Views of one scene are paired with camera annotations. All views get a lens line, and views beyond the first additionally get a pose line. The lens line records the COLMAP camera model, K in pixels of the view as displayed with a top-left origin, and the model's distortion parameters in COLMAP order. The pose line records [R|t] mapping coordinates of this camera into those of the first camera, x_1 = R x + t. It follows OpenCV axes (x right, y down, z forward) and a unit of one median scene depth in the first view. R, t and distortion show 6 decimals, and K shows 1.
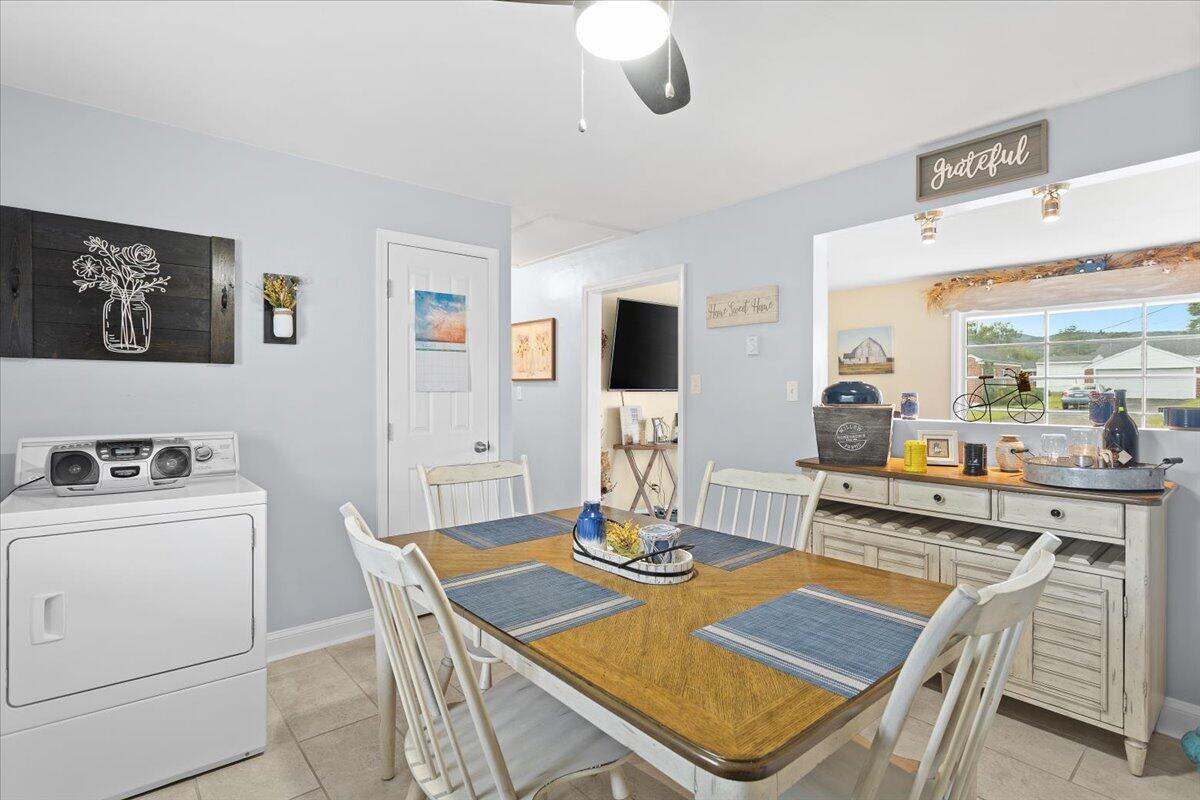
lens RADIAL K [[586.8, 0, 594.4], [0, 586.8, 395.6], [0, 0, 1]] dist [-0.002059, -0.000354]
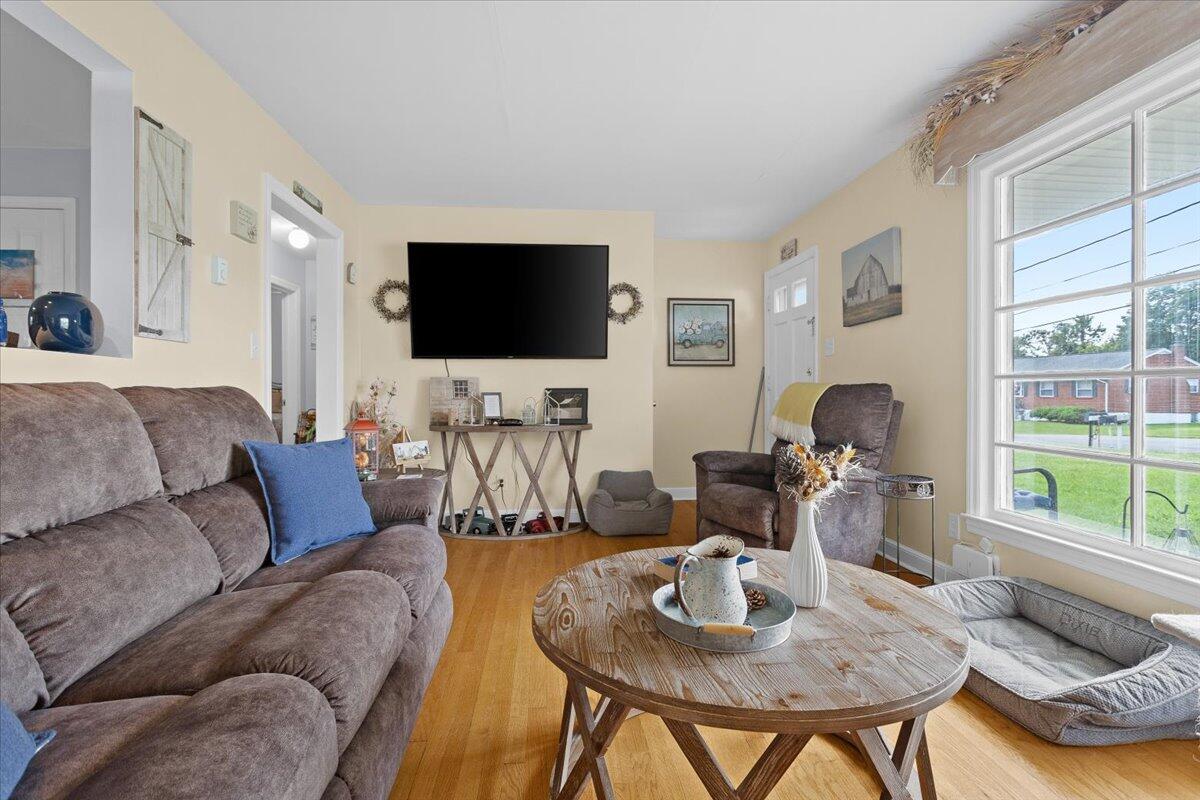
lens RADIAL K [[580.0, 0, 592.0], [0, 580.0, 404.6], [0, 0, 1]] dist [0.000825, 0.001063]
pose [[0.828473, 0.007950, -0.559972, 0.632227], [0.002076, 0.999849, 0.017266, 0.038970], [0.560024, -0.015467, 0.828332, 0.437867]]
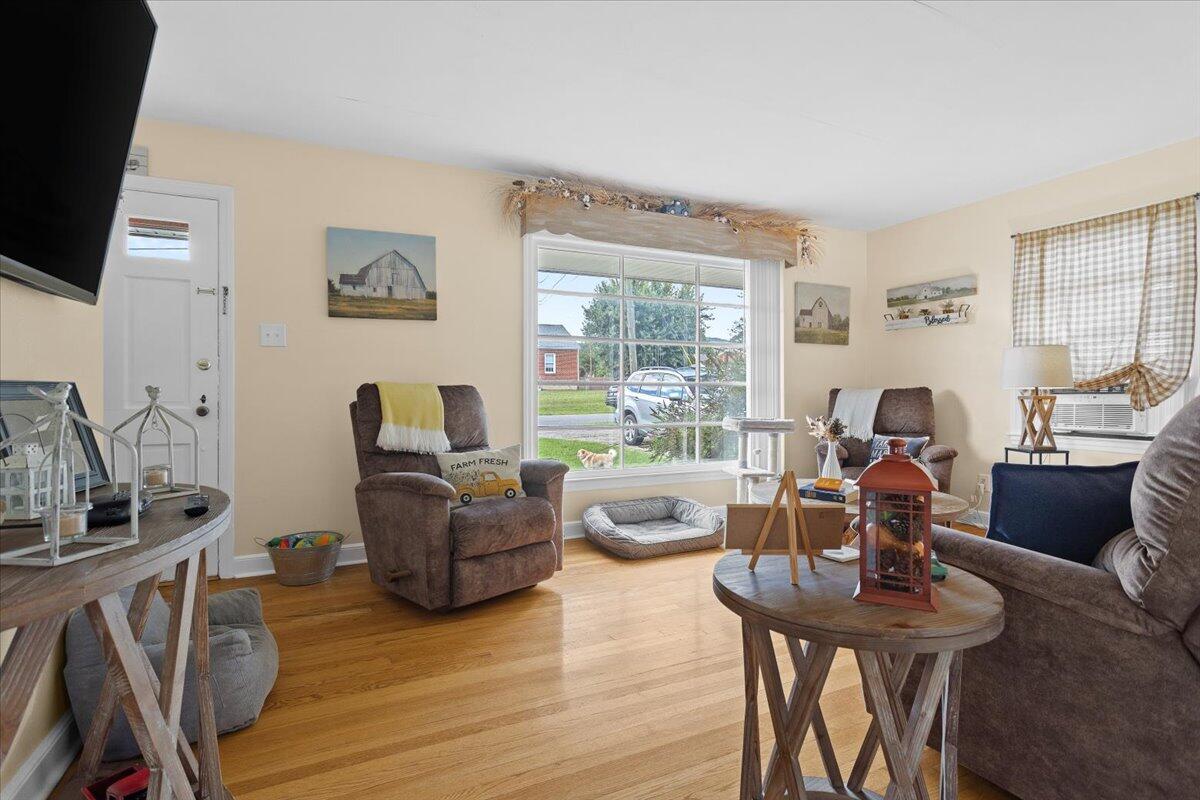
lens RADIAL K [[586.8, 0, 594.4], [0, 586.8, 395.6], [0, 0, 1]] dist [-0.002059, -0.000354]
pose [[0.253926, -0.006116, 0.967204, -0.004422], [0.011094, 0.999933, 0.003411, 0.038538], [-0.967160, 0.009864, 0.253977, 0.778388]]
